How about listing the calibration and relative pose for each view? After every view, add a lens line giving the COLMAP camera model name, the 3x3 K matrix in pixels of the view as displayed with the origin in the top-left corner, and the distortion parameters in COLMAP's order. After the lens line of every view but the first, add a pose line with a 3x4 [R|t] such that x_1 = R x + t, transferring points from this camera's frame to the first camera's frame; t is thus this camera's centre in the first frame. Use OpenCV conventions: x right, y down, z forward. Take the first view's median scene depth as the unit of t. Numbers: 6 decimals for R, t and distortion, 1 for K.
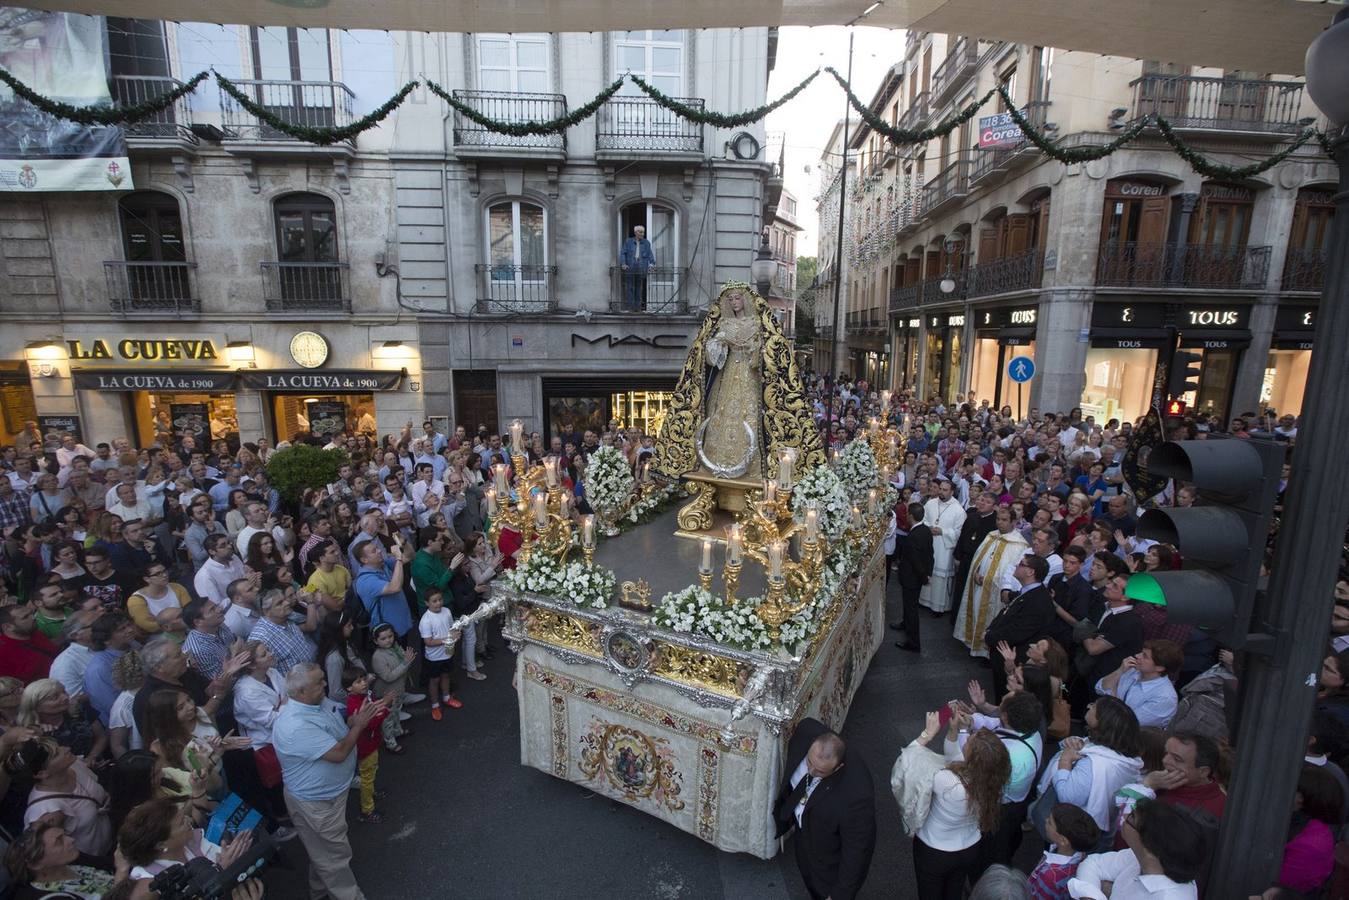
lens RADIAL K [[609.7, 0, 671.8], [0, 609.7, 450.6], [0, 0, 1]] dist [-0.049742, 0.019064]
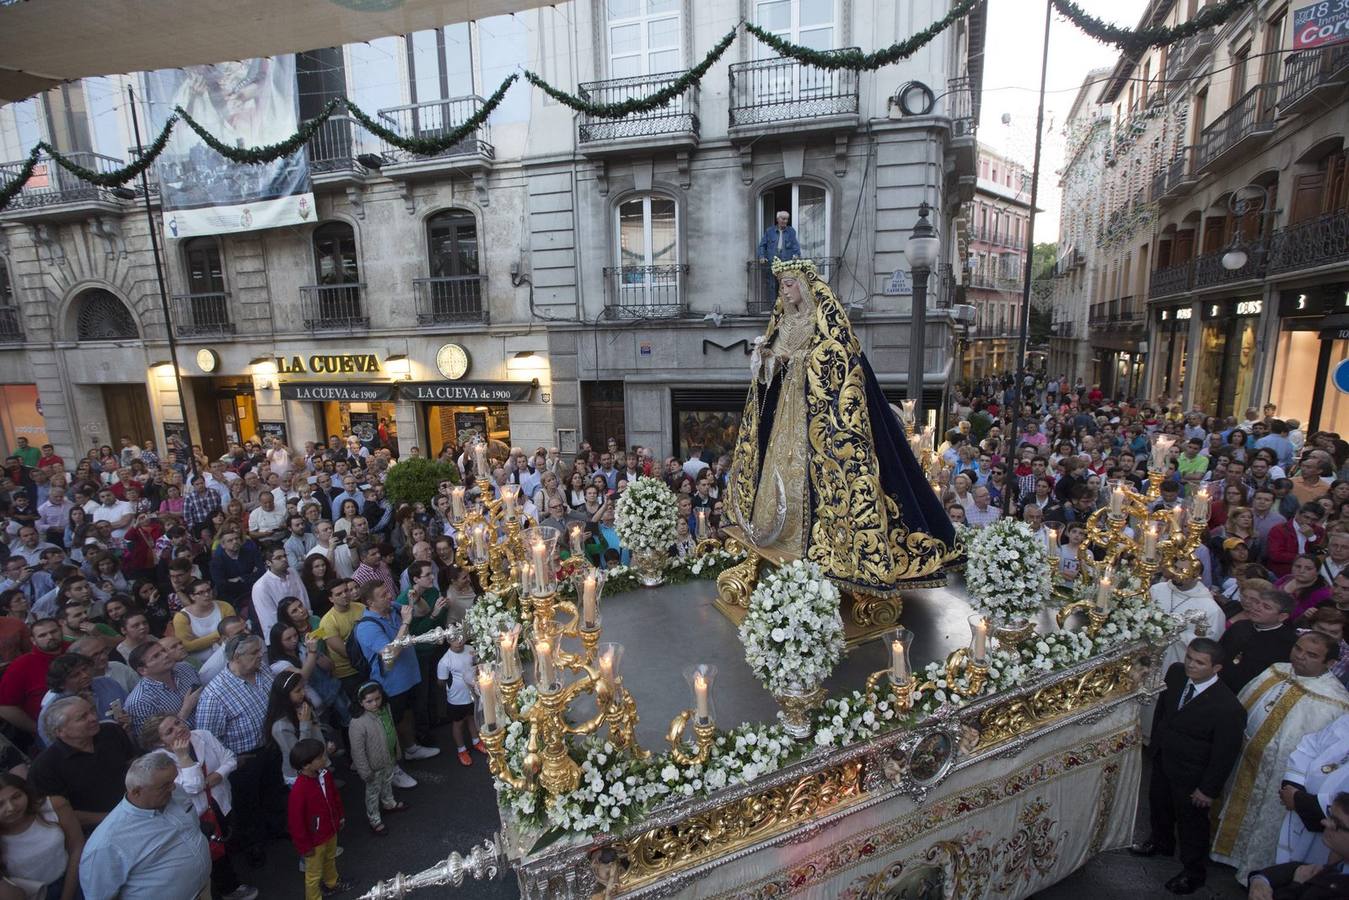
lens RADIAL K [[609.7, 0, 671.8], [0, 609.7, 450.6], [0, 0, 1]] dist [-0.049742, 0.019064]
pose [[0.941323, 0.032082, -0.335979, 0.099865], [-0.034574, 0.999401, -0.001436, -0.028021], [0.335732, 0.012968, 0.941868, 0.154011]]
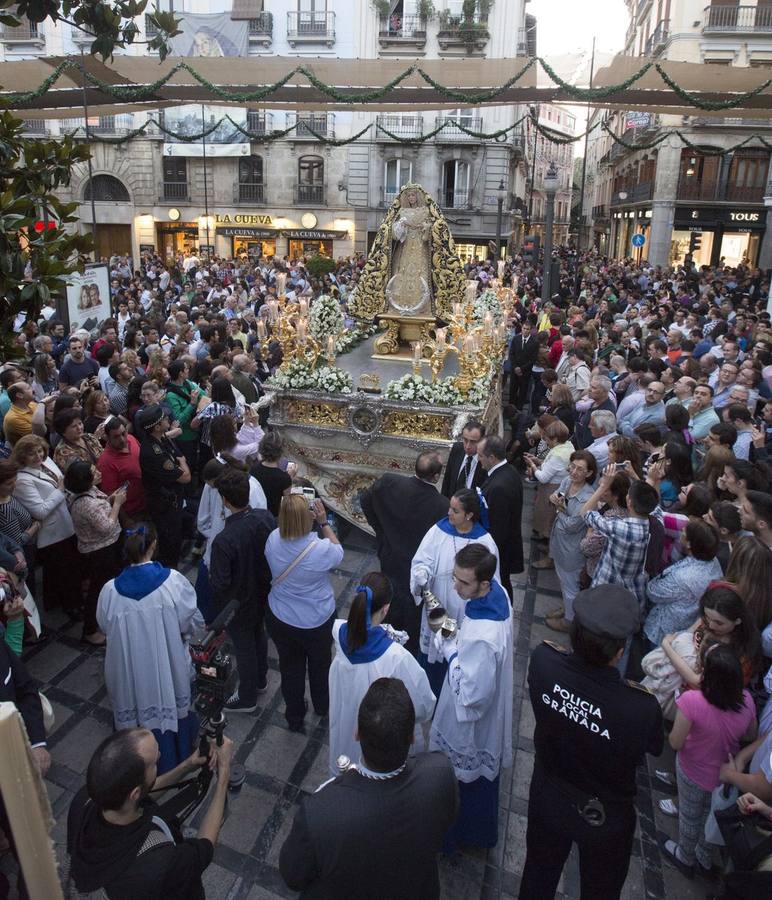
lens RADIAL K [[527.3, 0, 387.5], [0, 527.3, 316.9], [0, 0, 1]] dist [-0.057744, 0.025354]
pose [[0.985675, 0.052766, -0.160188, 0.053946], [-0.052999, 0.998591, 0.002823, 0.188469], [0.160111, 0.005707, 0.987082, -1.000243]]
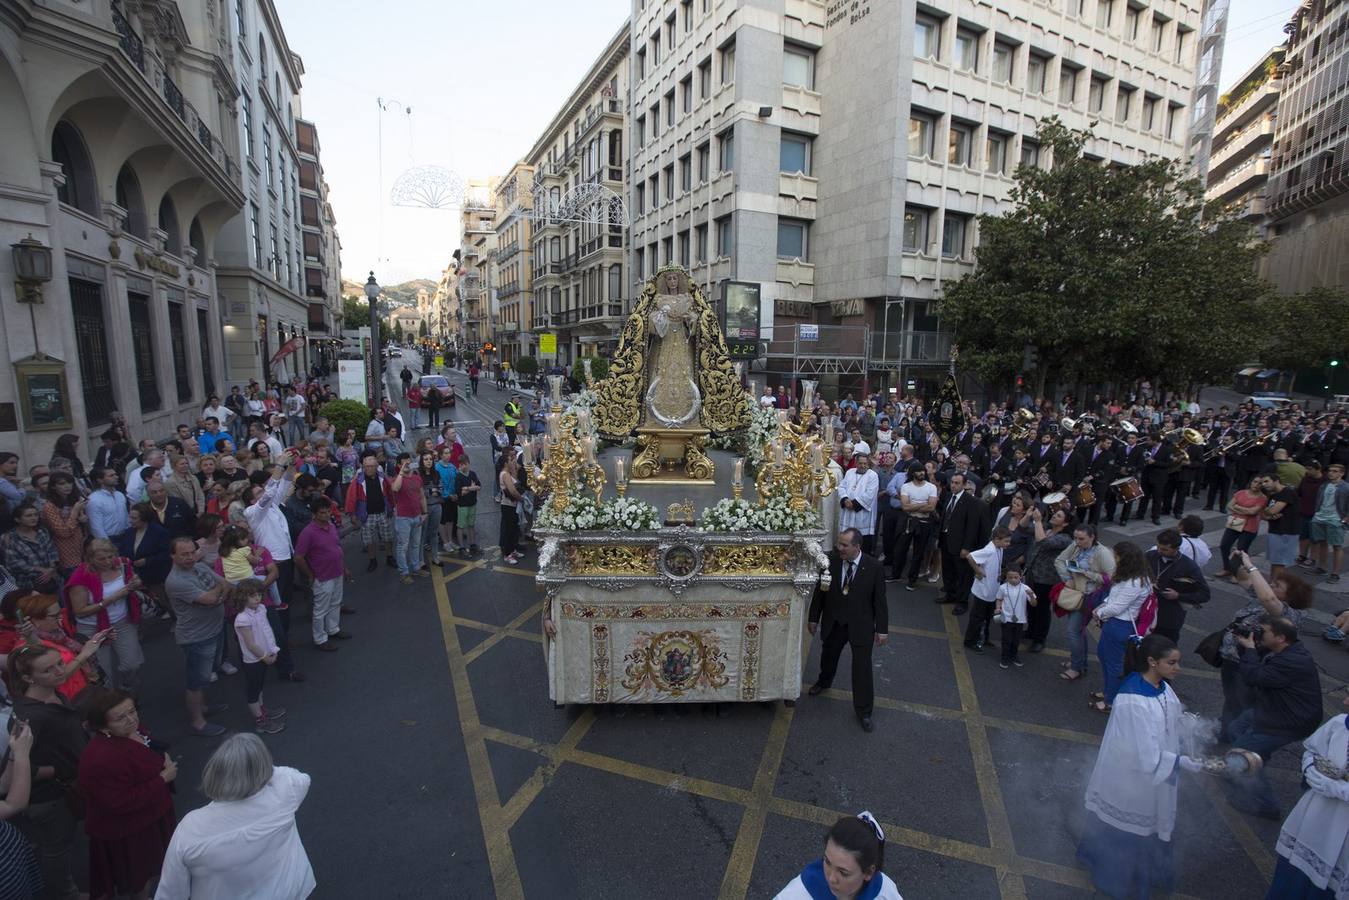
lens RADIAL K [[609.7, 0, 671.8], [0, 609.7, 450.6], [0, 0, 1]] dist [-0.049742, 0.019064]
pose [[0.984244, 0.003836, 0.176772, -0.124235], [-0.007397, 0.999783, 0.019493, 0.197391], [-0.176659, -0.020493, 0.984059, -0.955043]]
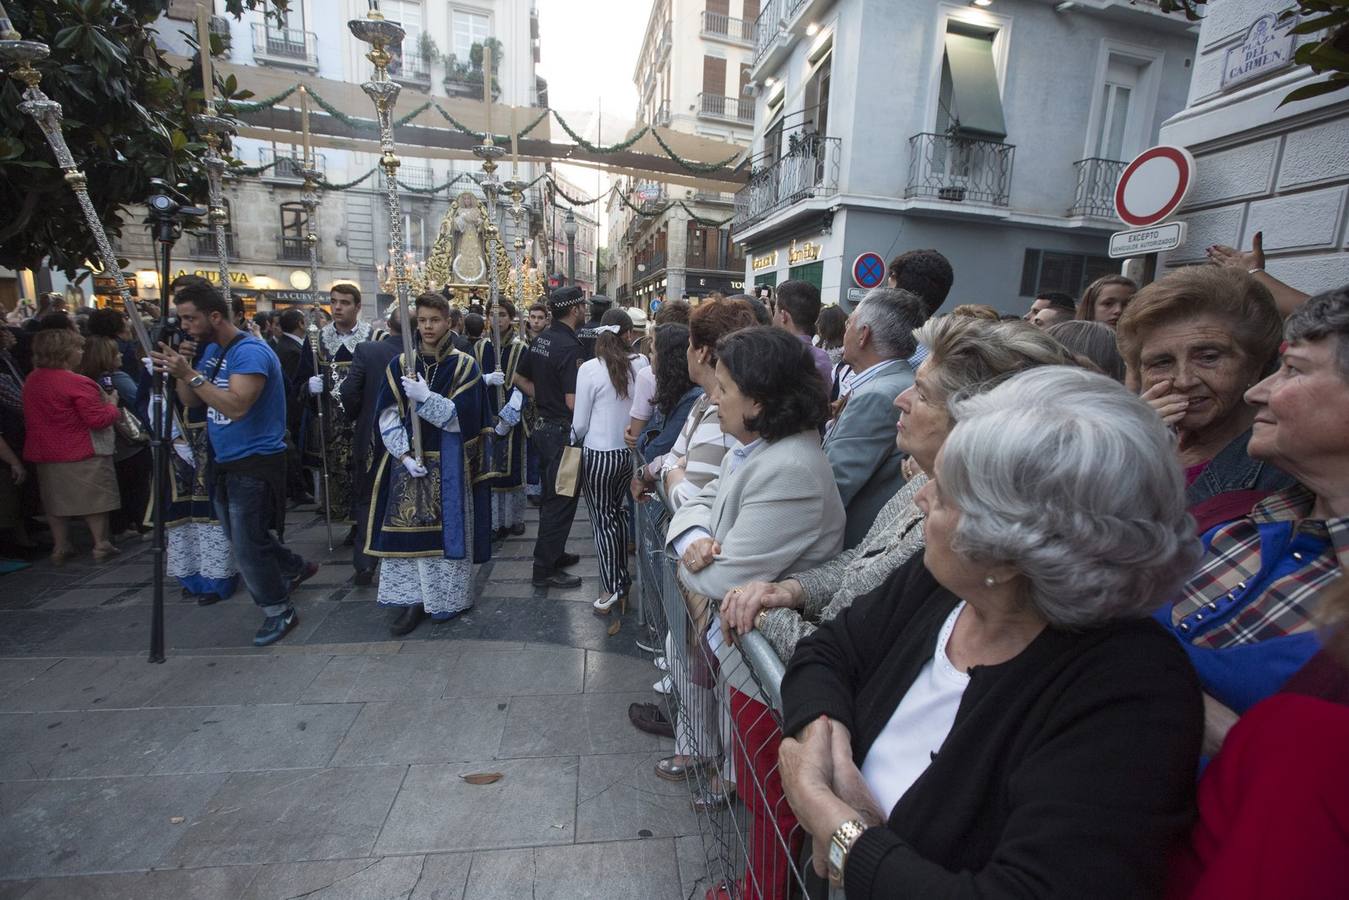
lens RADIAL K [[609.7, 0, 671.8], [0, 609.7, 450.6], [0, 0, 1]] dist [-0.049742, 0.019064]
pose [[0.960322, -0.029220, 0.277359, 0.021596], [0.024986, 0.999511, 0.018787, 0.398635], [-0.277772, -0.011112, 0.960583, -1.290693]]
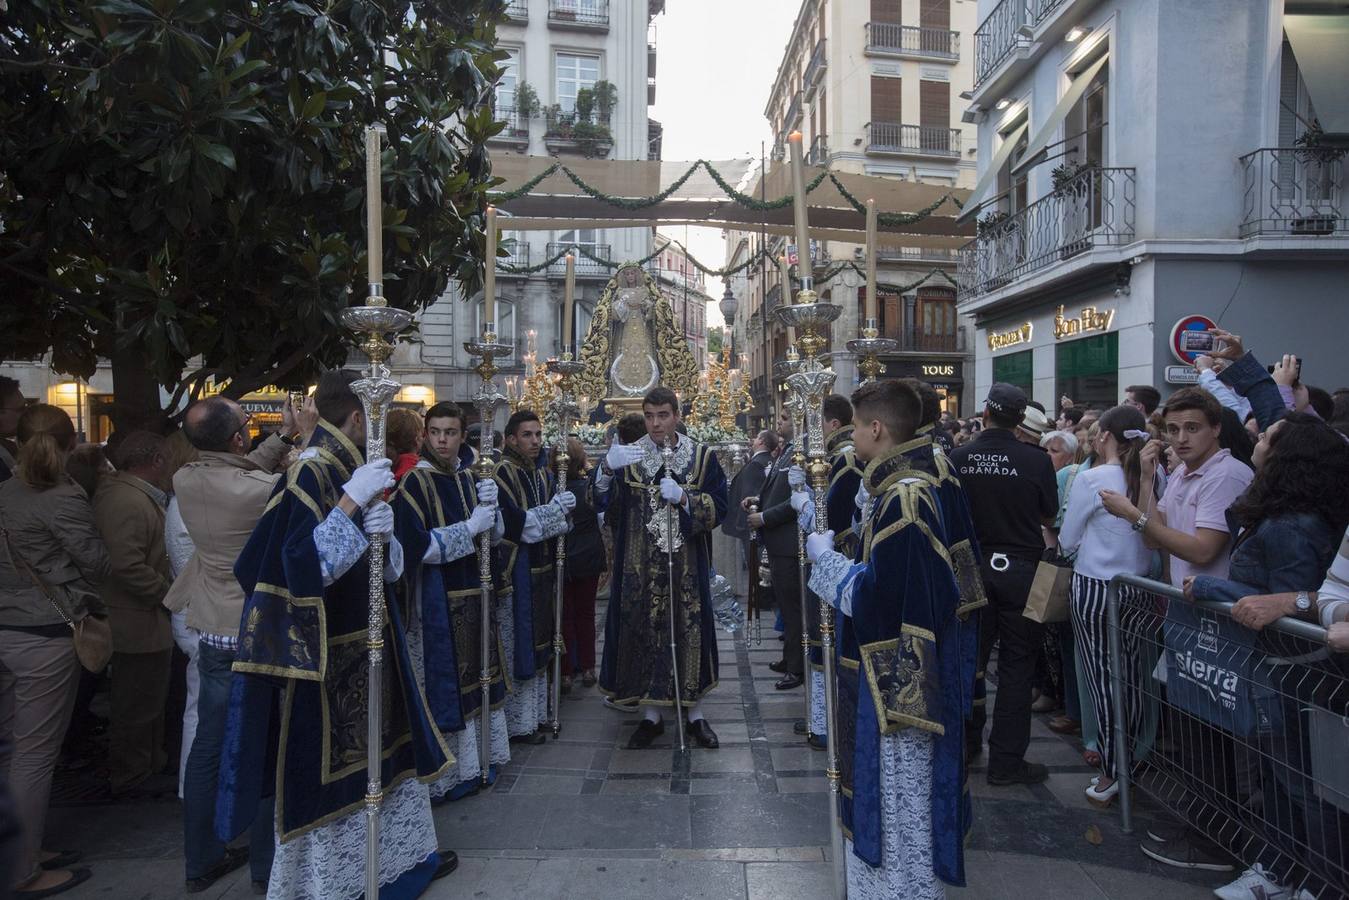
lens RADIAL K [[874.6, 0, 667.9], [0, 874.6, 446.5], [0, 0, 1]] dist [-0.037516, 0.065483]
pose [[0.991383, -0.011824, 0.130463, -0.110984], [0.034411, 0.984449, -0.172266, 0.403124], [-0.126397, 0.175271, 0.976373, -1.307693]]
